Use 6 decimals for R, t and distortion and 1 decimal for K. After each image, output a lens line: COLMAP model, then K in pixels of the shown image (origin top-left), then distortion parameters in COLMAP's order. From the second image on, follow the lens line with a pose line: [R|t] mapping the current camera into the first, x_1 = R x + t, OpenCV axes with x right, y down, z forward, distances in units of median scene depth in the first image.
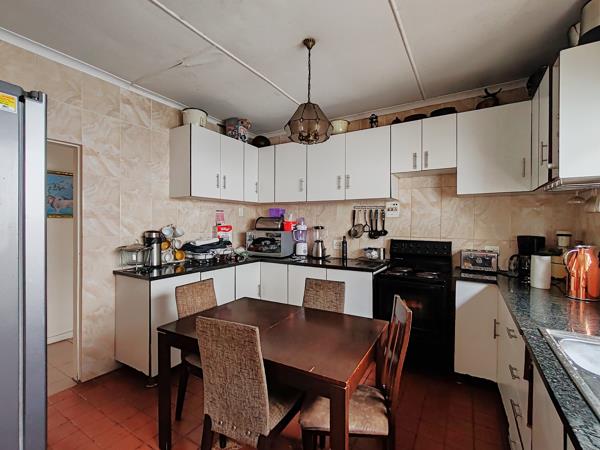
lens RADIAL K [[272.3, 0, 298.0], [0, 272.3, 222.6], [0, 0, 1]] dist [-0.000079, -0.000046]
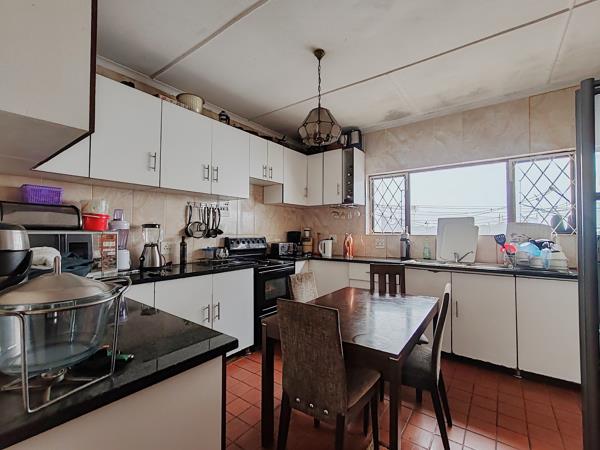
lens RADIAL K [[272.3, 0, 298.0], [0, 272.3, 222.6], [0, 0, 1]] dist [-0.000079, -0.000046]
pose [[0.092558, 0.015079, 0.995593, -0.627743], [-0.027203, 0.999550, -0.012610, 0.010087], [-0.995336, -0.025916, 0.092927, 0.597010]]
